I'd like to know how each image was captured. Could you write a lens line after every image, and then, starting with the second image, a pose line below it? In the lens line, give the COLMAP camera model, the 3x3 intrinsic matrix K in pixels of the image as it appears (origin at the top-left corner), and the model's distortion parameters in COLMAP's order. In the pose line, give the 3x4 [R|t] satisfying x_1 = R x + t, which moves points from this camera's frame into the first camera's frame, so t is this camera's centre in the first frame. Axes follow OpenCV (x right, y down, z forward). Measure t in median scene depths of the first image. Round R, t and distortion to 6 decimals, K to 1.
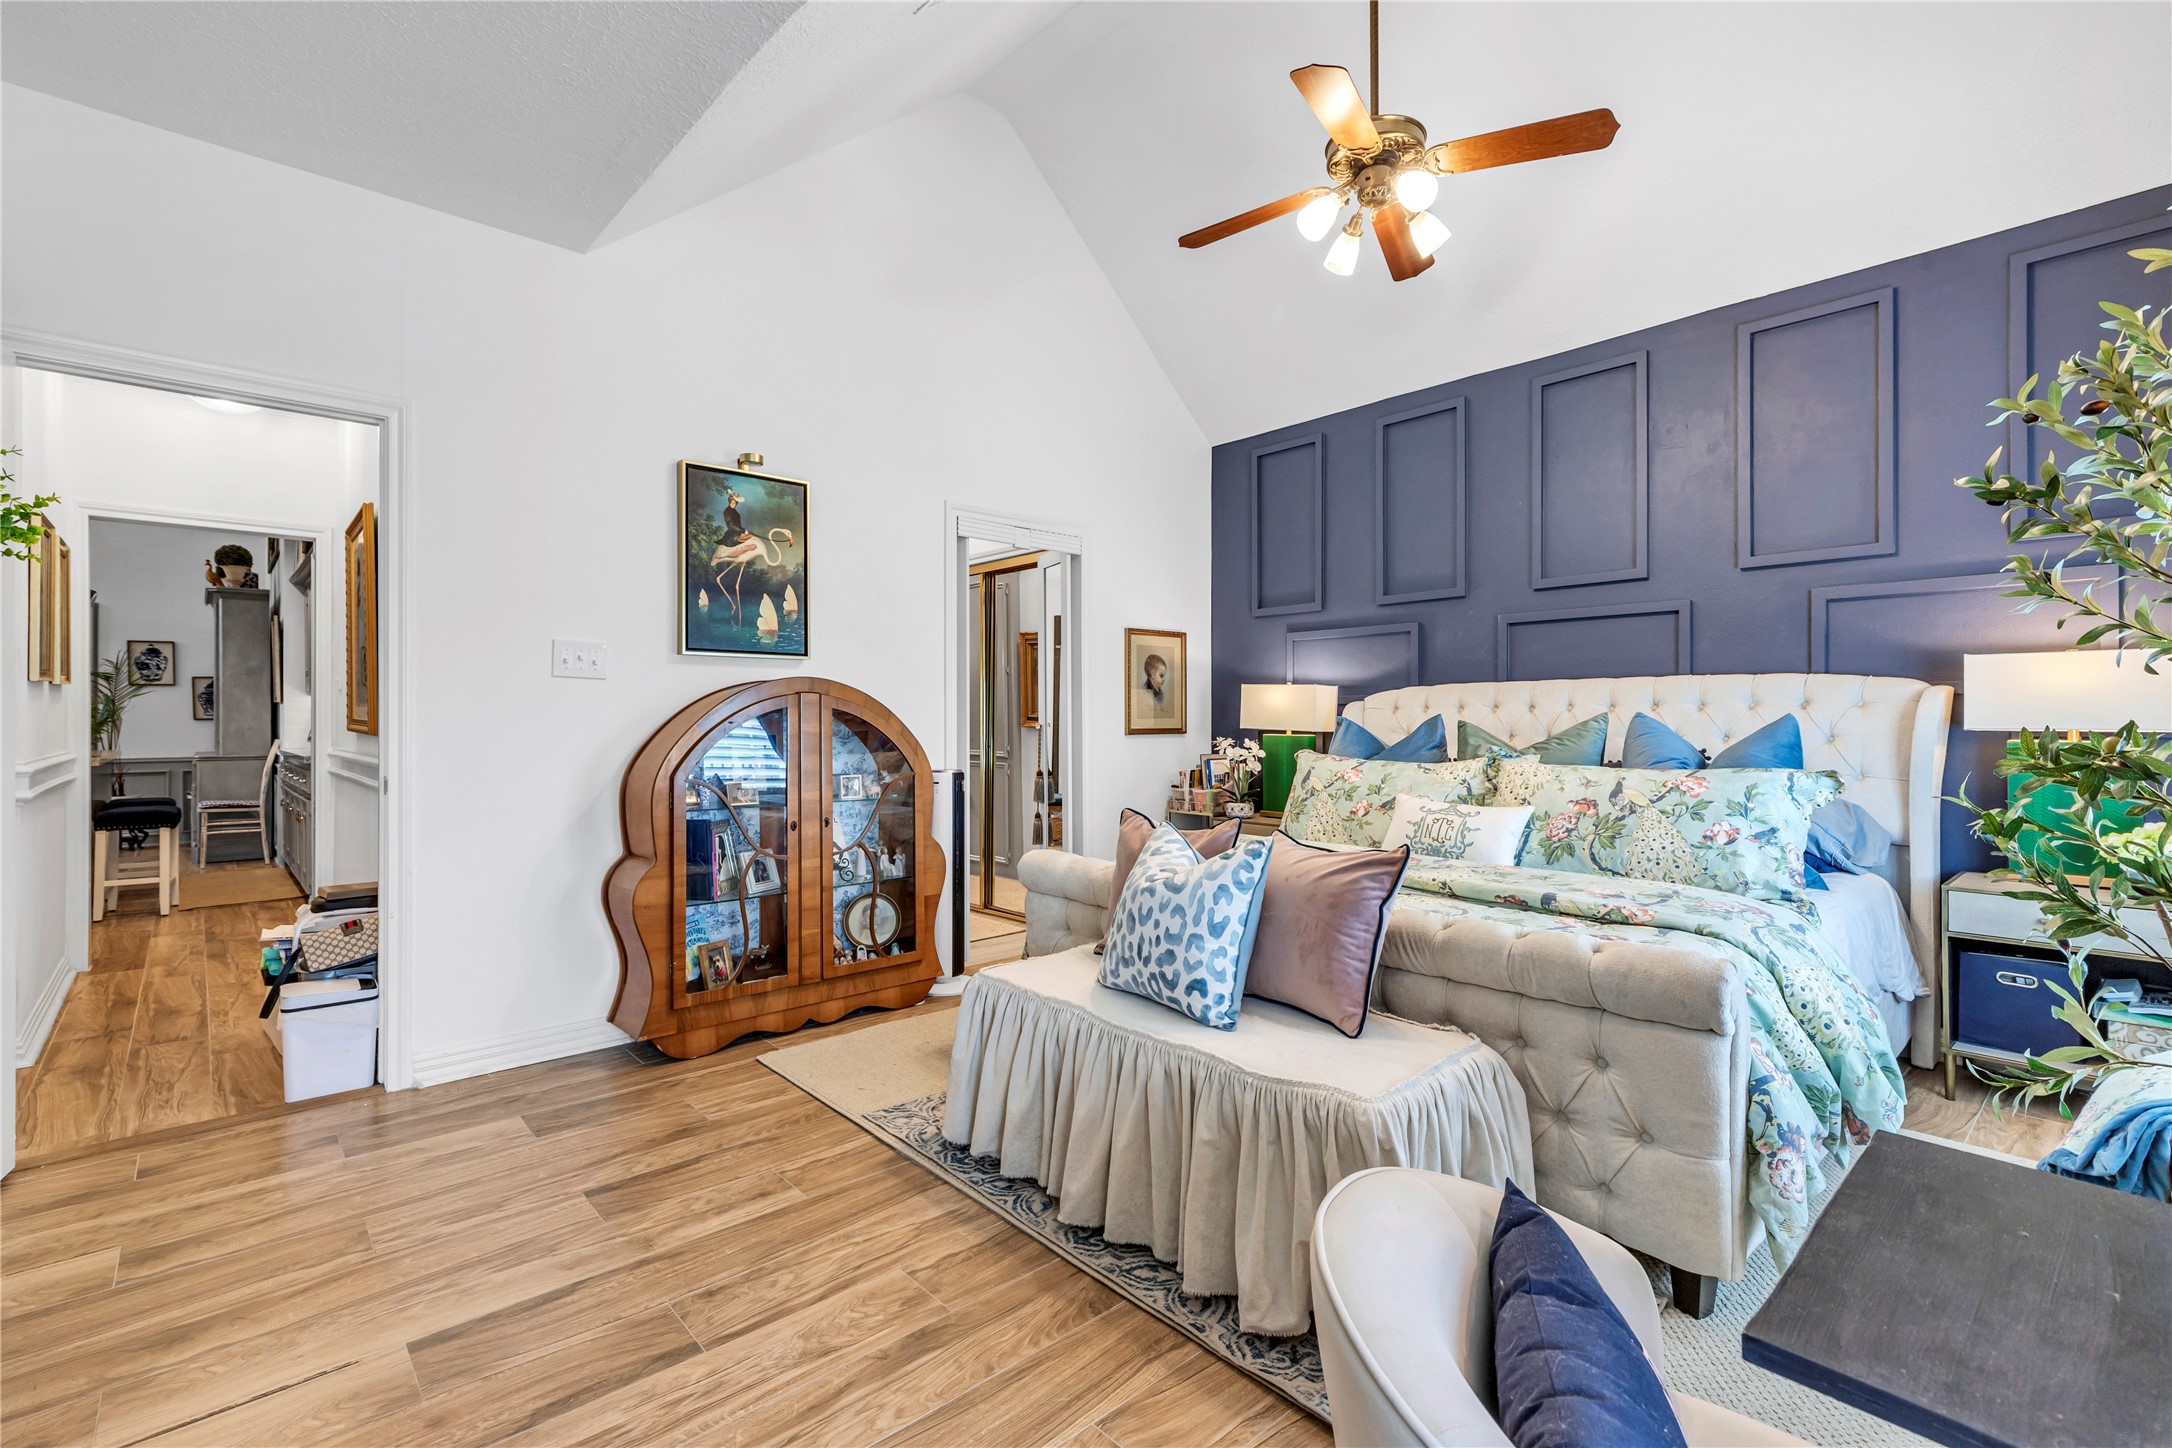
lens RADIAL K [[990.6, 0, 1097.1], [0, 990.6, 717.7], [0, 0, 1]] dist [0.003767, -0.000021]
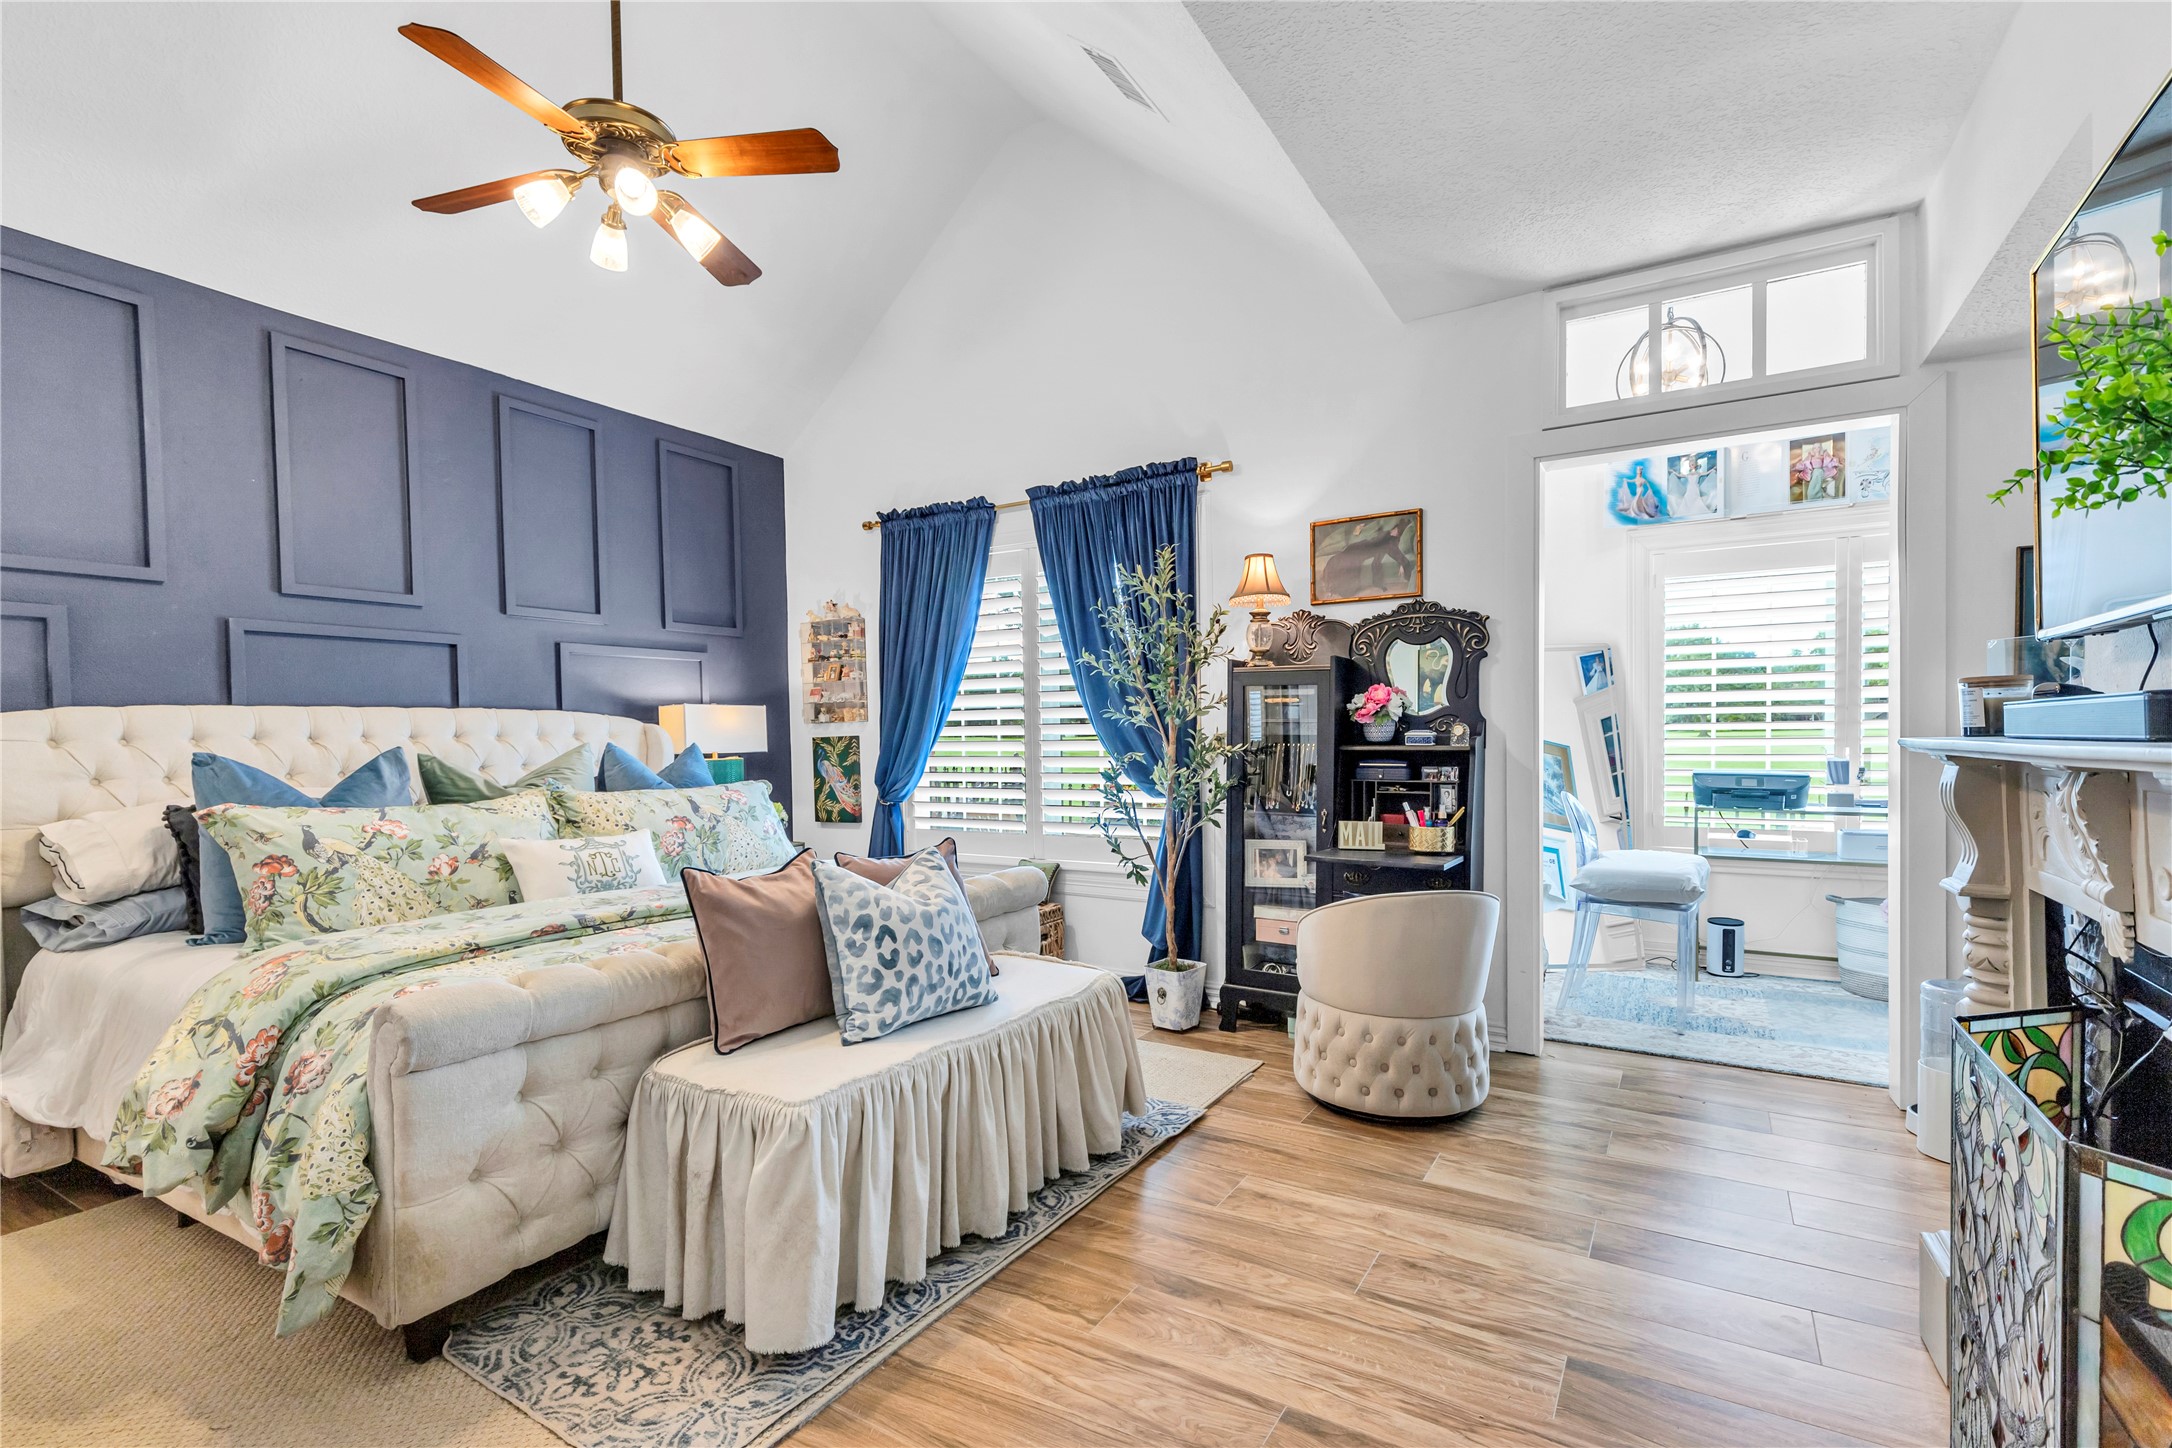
lens RADIAL K [[970.0, 0, 1080.5], [0, 970.0, 766.0], [0, 0, 1]] dist [0.000890, 0.000008]
pose [[-0.274625, -0.025147, 0.961222, -0.733406], [0.012476, 0.999481, 0.029712, -0.005445], [-0.961470, 0.020152, -0.274169, 0.859215]]
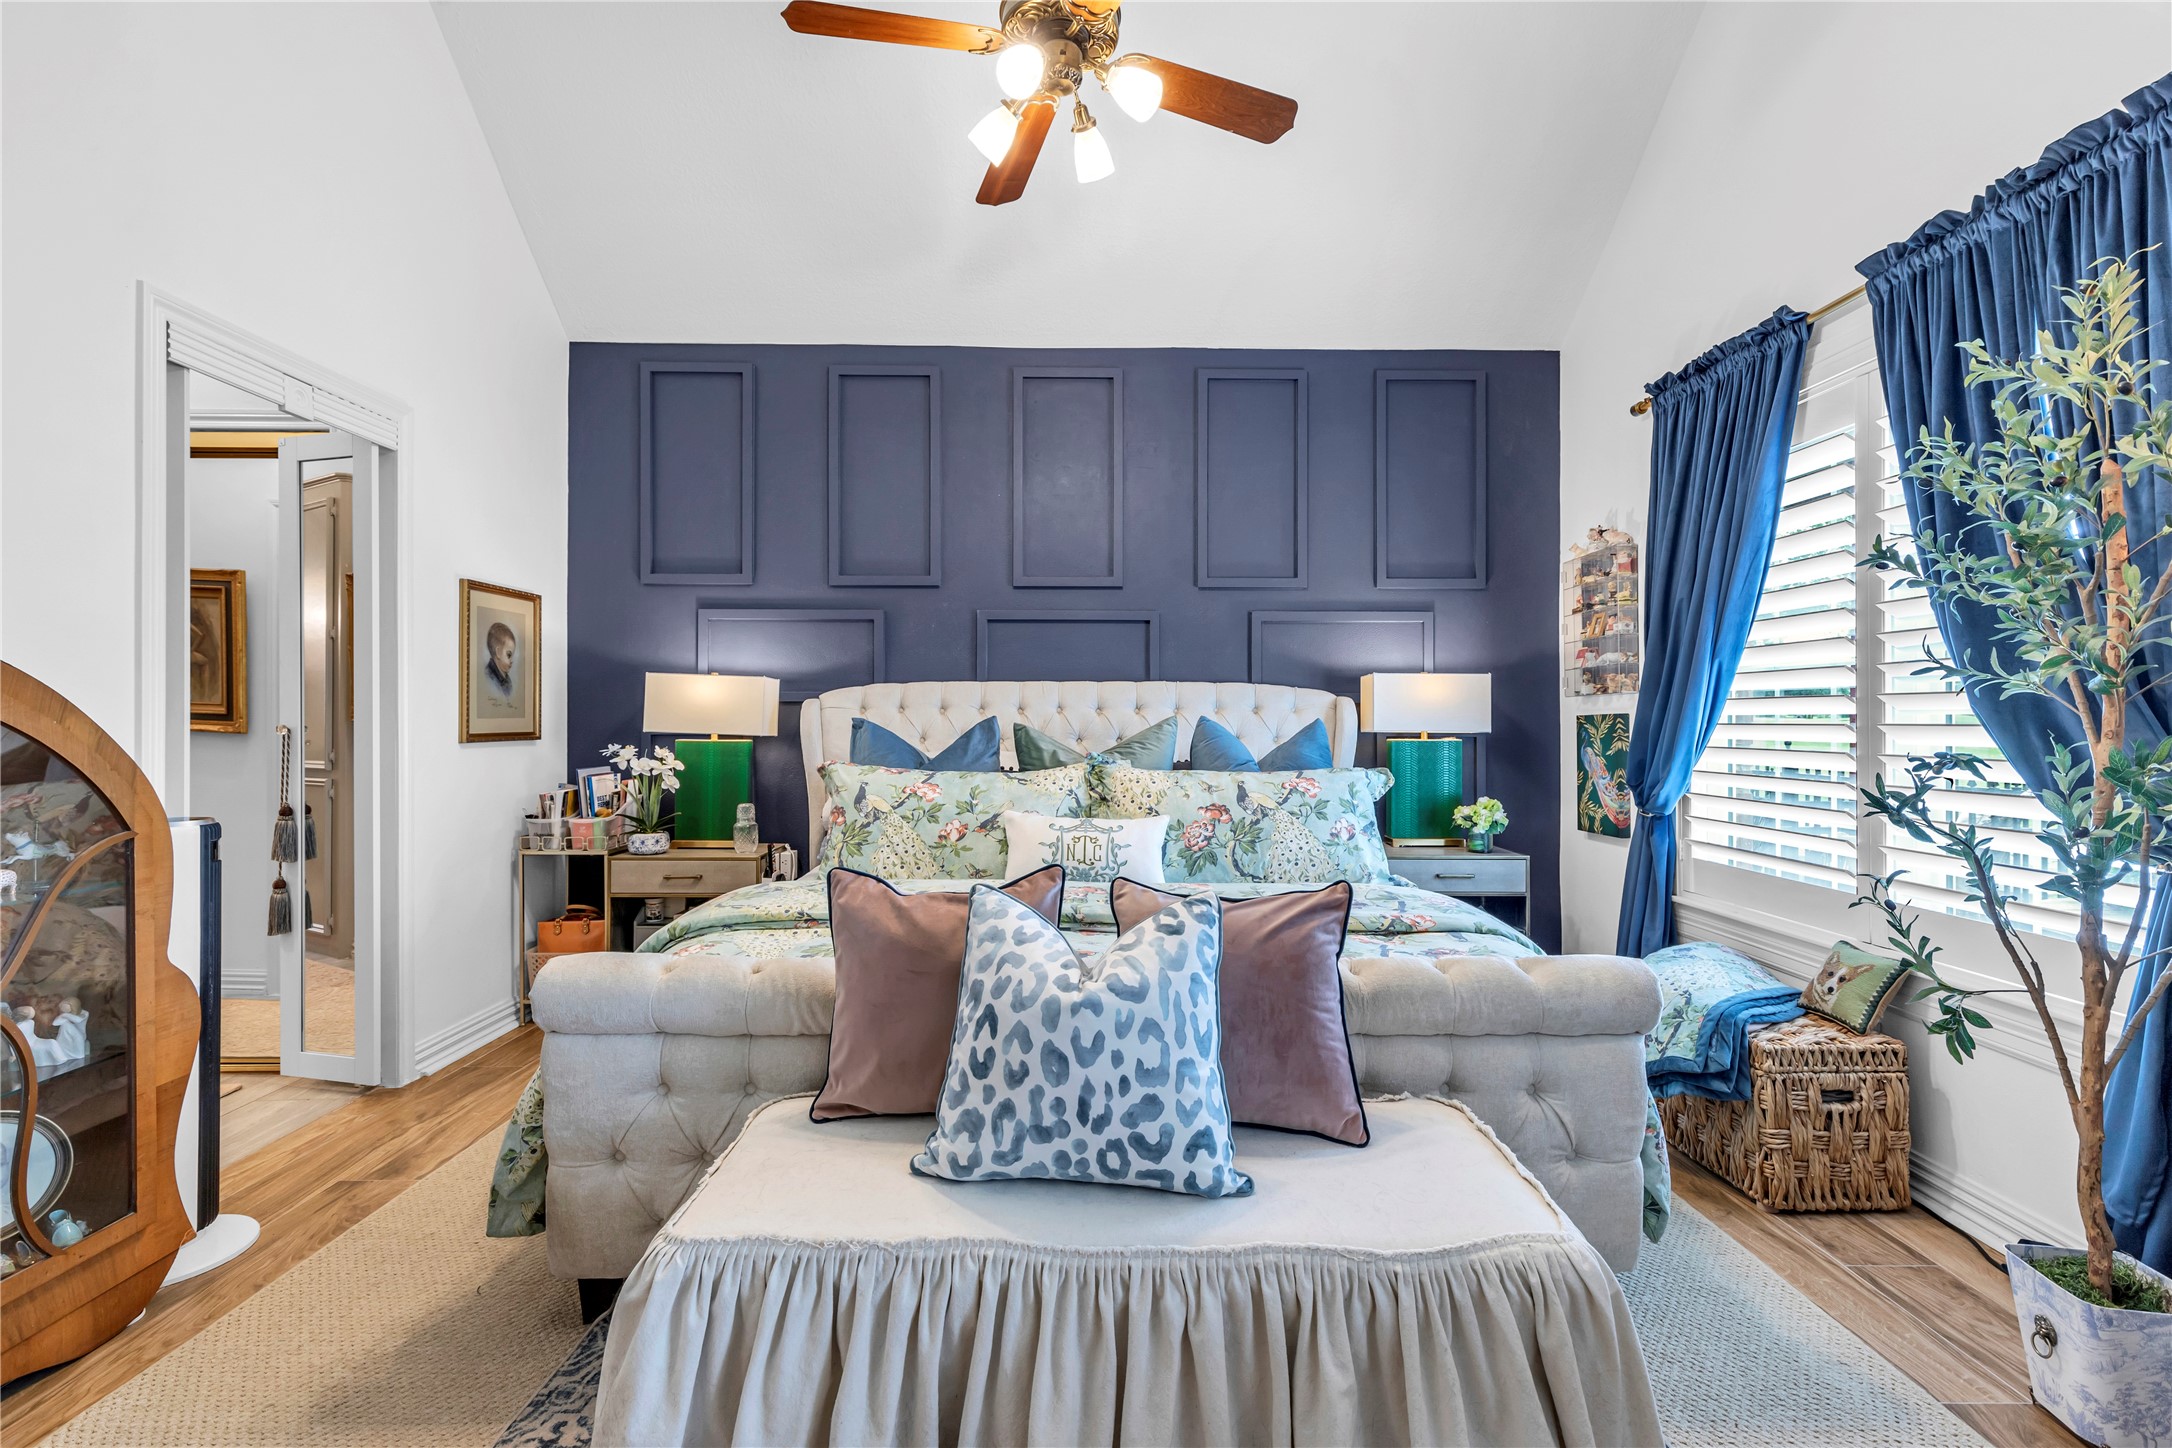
lens RADIAL K [[964.1, 0, 1110.4], [0, 964.1, 722.0], [0, 0, 1]] dist [0.007650, -0.000504]
pose [[0.660487, 0.002335, 0.750834, -0.290633], [-0.006334, 0.999977, 0.002462, -0.001191], [-0.750810, -0.006382, 0.660487, 0.451400]]
